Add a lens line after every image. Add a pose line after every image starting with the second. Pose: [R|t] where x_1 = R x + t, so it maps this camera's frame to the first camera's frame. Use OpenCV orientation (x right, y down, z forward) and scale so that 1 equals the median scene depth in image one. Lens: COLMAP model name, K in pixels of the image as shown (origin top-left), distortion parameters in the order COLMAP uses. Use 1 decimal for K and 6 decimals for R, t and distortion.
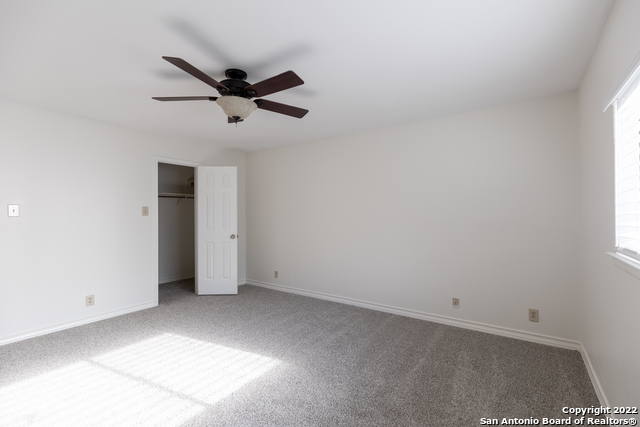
lens RADIAL K [[291.6, 0, 321.1], [0, 291.6, 213.0], [0, 0, 1]] dist [-0.004940, -0.000668]
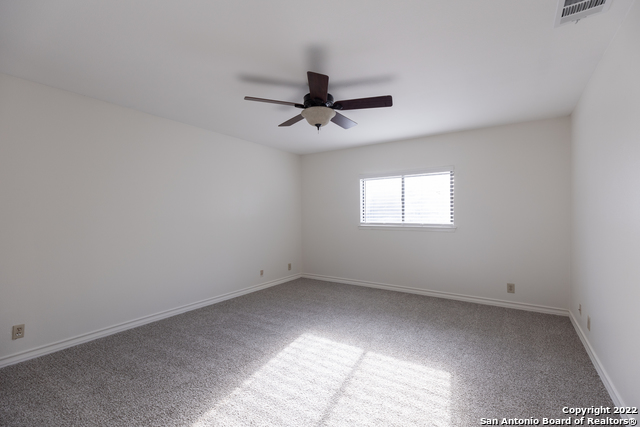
lens RADIAL K [[291.6, 0, 320.5], [0, 291.6, 212.7], [0, 0, 1]] dist [-0.004940, -0.000668]
pose [[-0.008528, 0.000243, 0.999964, -1.152396], [0.007423, 0.999972, -0.000180, 0.000433], [-0.999936, 0.007421, -0.008530, 0.792518]]
